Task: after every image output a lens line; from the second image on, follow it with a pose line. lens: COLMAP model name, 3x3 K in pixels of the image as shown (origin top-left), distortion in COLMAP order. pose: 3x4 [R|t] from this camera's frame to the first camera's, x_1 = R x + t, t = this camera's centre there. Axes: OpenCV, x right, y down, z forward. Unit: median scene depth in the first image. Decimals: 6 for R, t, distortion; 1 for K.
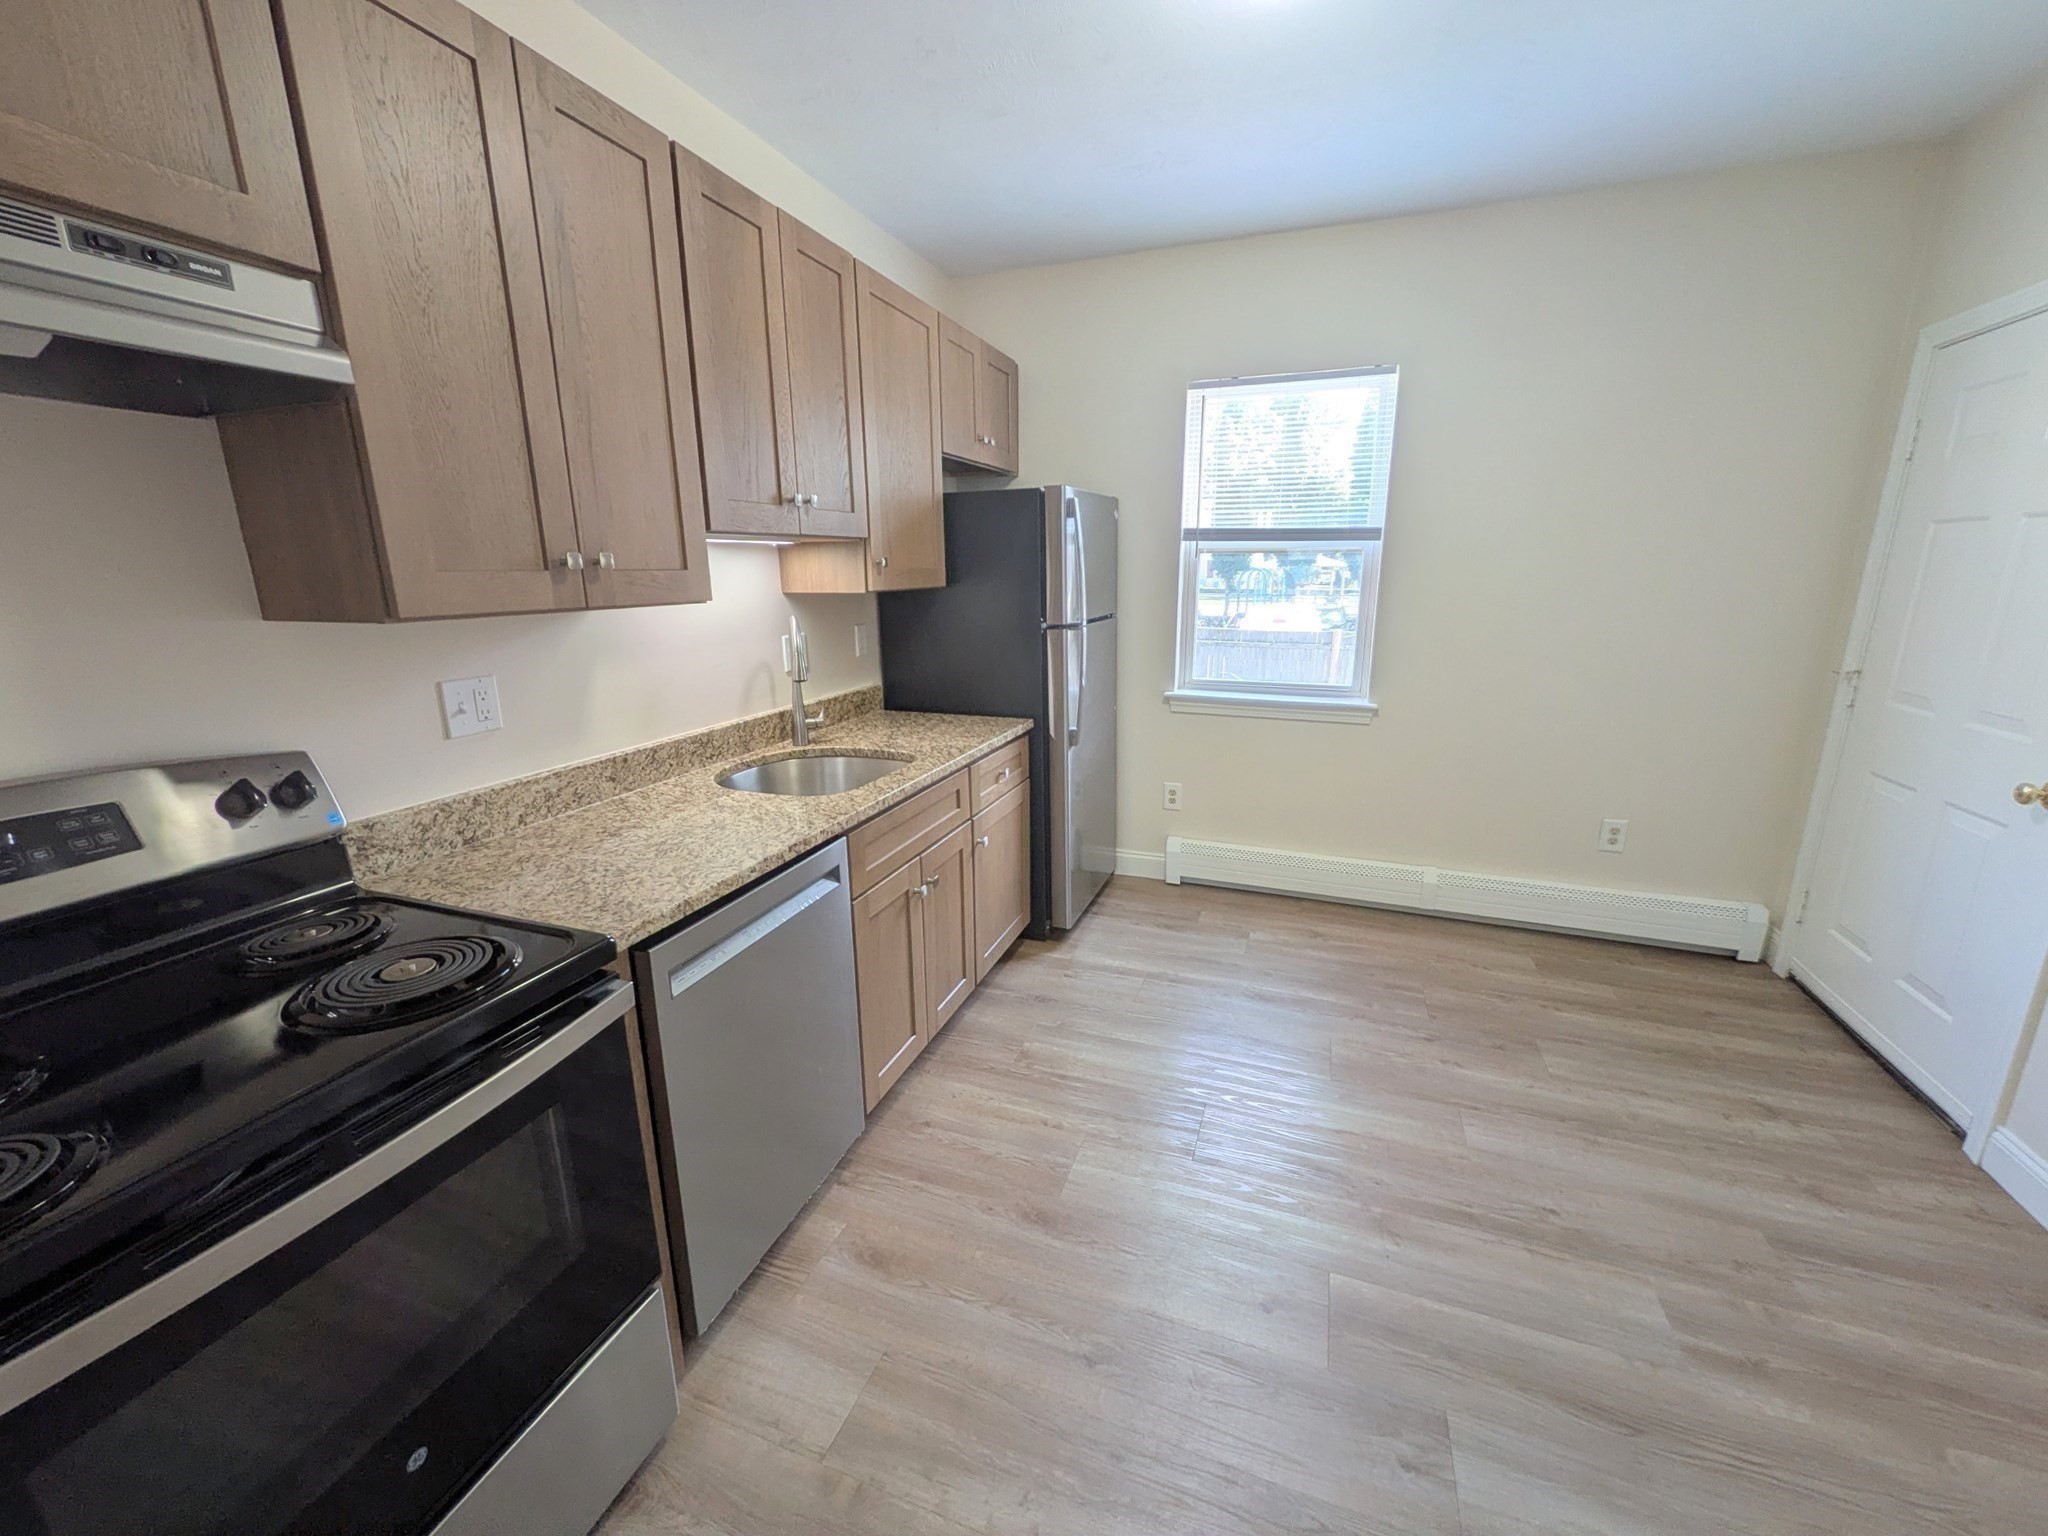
lens RADIAL K [[809.7, 0, 1031.1], [0, 809.7, 770.7], [0, 0, 1]] dist [-0.006290, 0.000265]
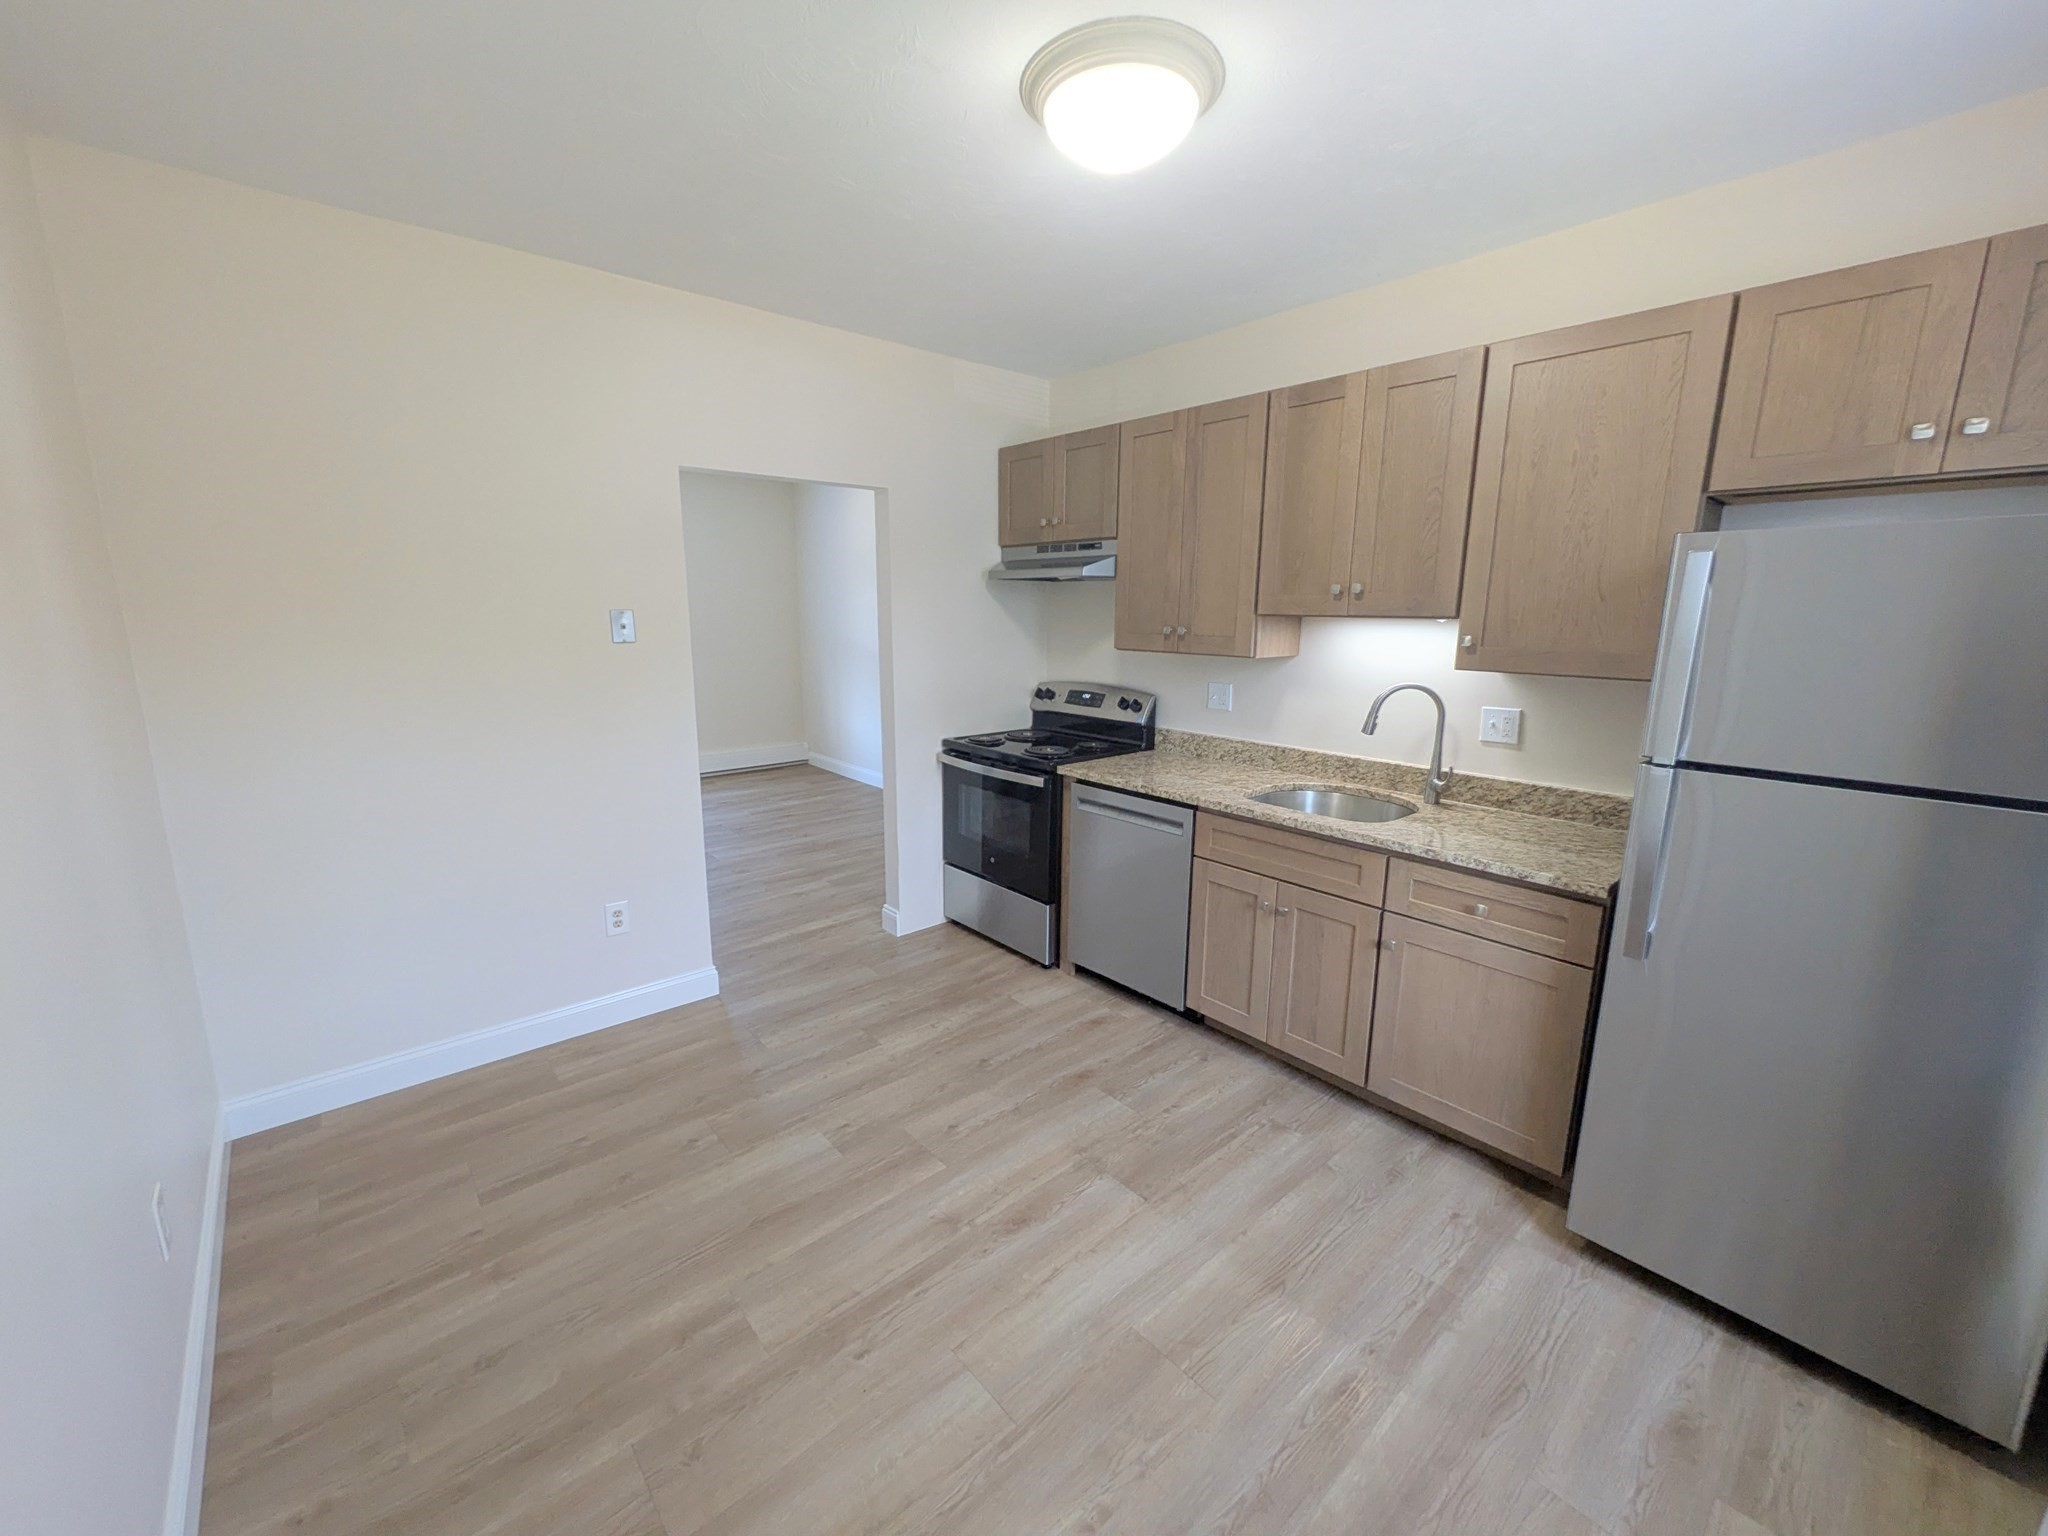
lens RADIAL K [[809.7, 0, 1004.2], [0, 809.7, 773.3], [0, 0, 1]] dist [-0.006290, 0.000265]
pose [[-0.501613, 0.186498, -0.844750, 1.015697], [-0.208719, 0.921549, 0.327391, -0.339375], [0.839536, 0.340539, -0.423335, 1.082184]]
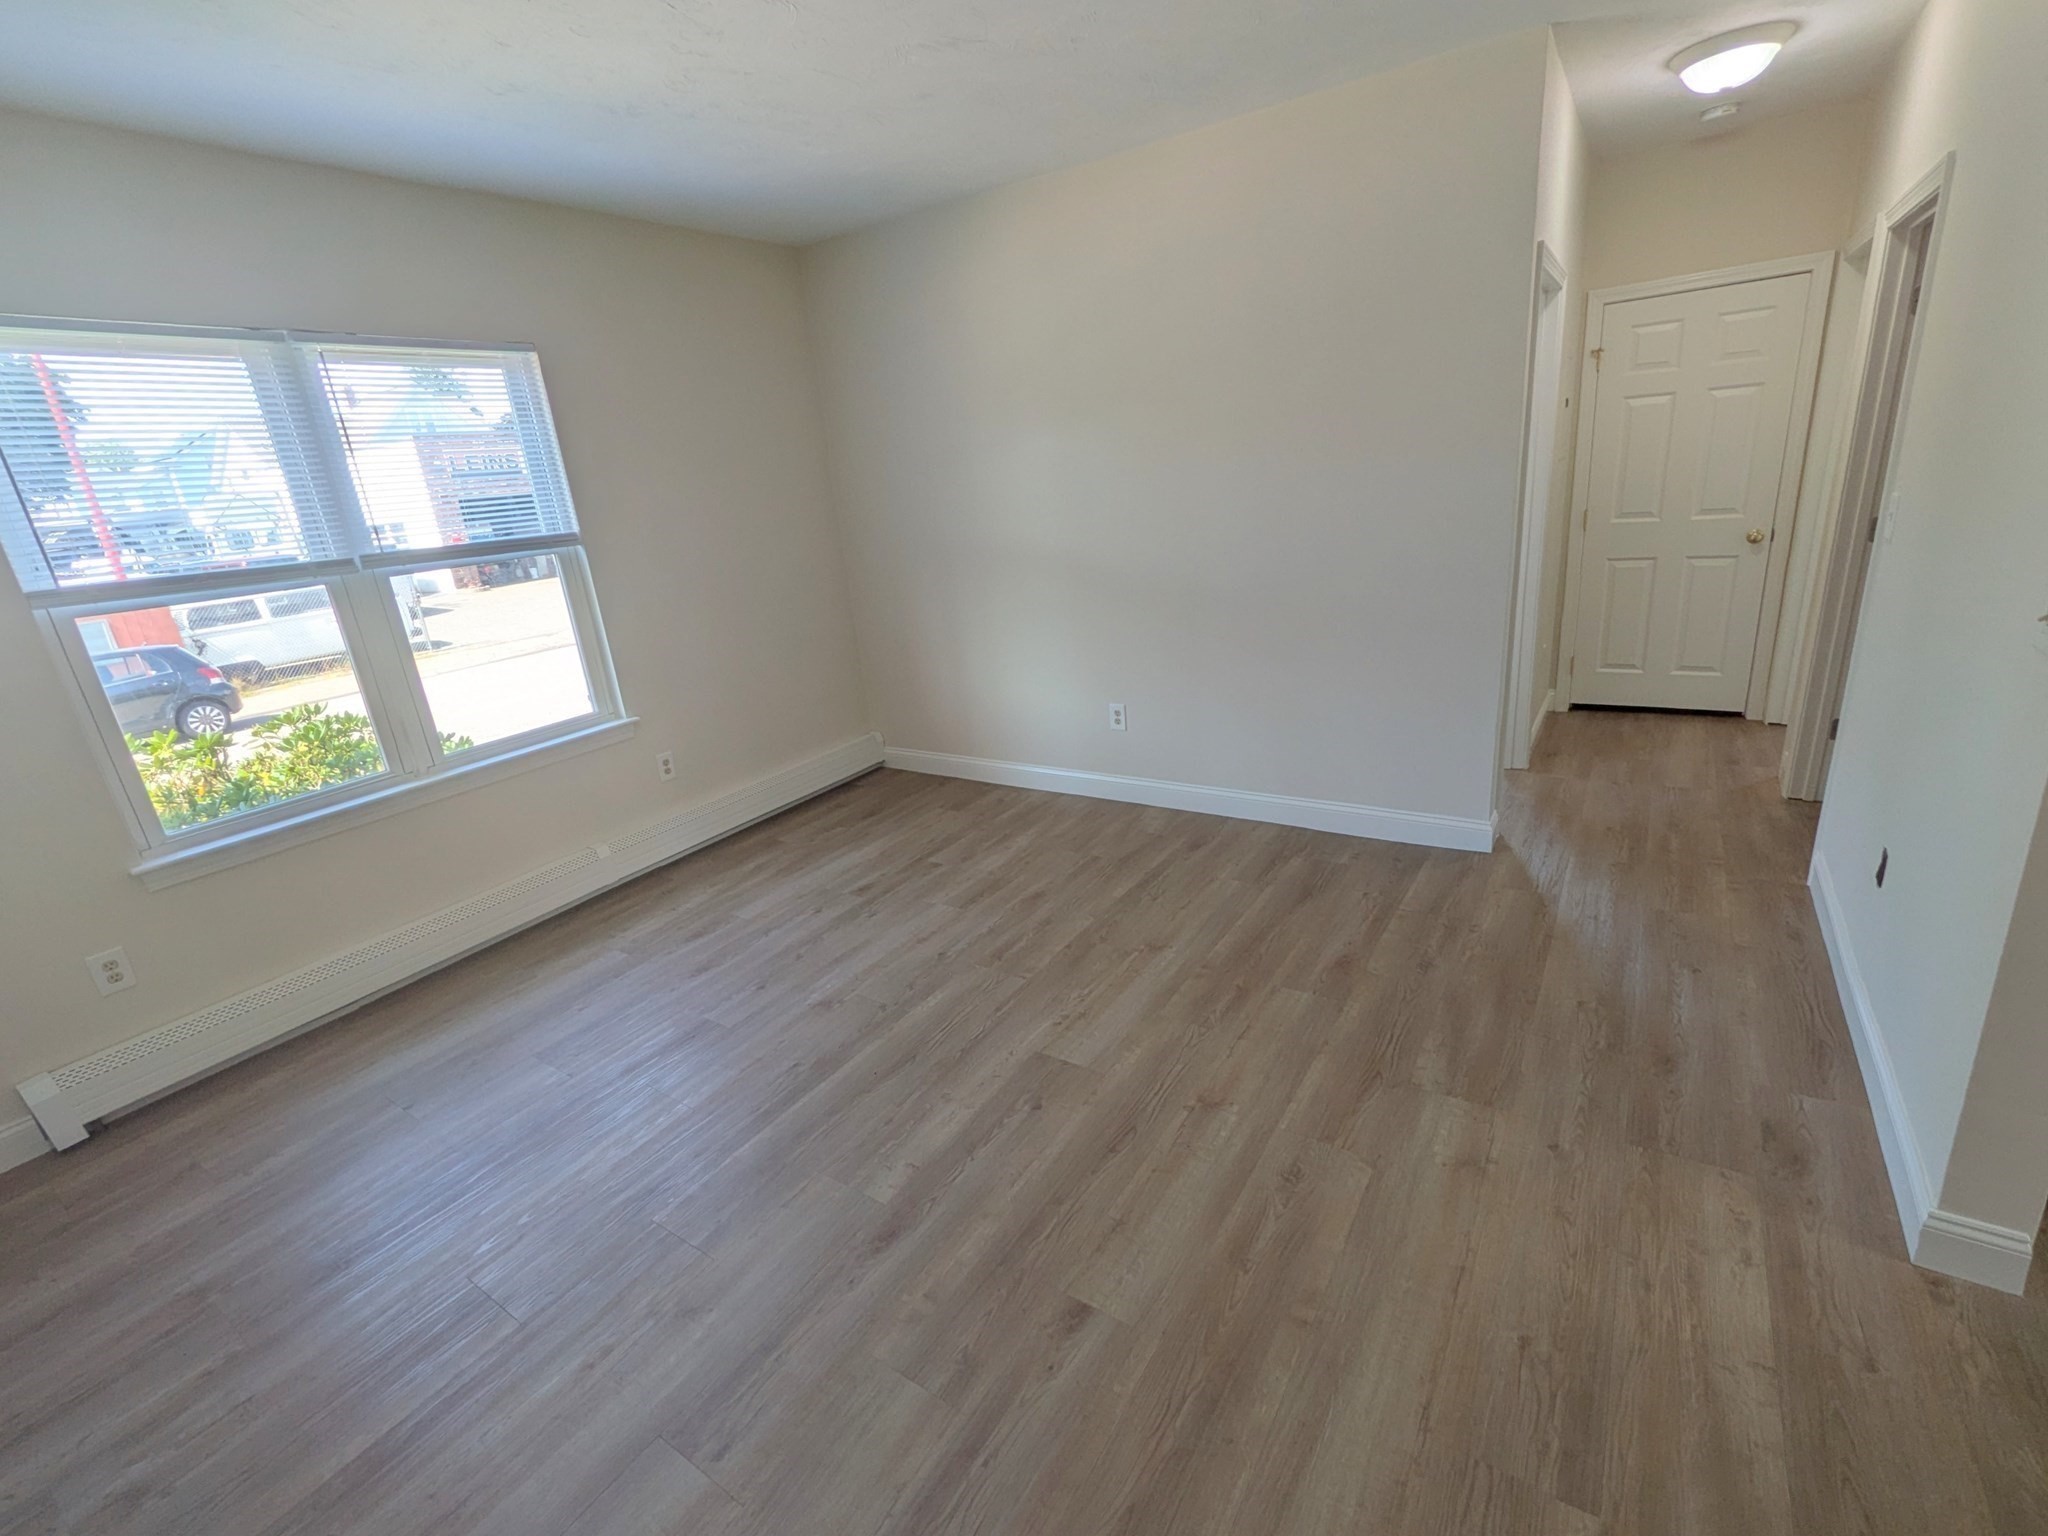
lens RADIAL K [[896.9, 0, 1017.3], [0, 896.9, 763.4], [0, 0, 1]] dist [0.001749, -0.000915]
pose [[-0.241248, 0.326692, -0.913823, 0.426809], [-0.150901, 0.917554, 0.367863, 0.073941], [0.958659, 0.226643, -0.172060, -0.459986]]
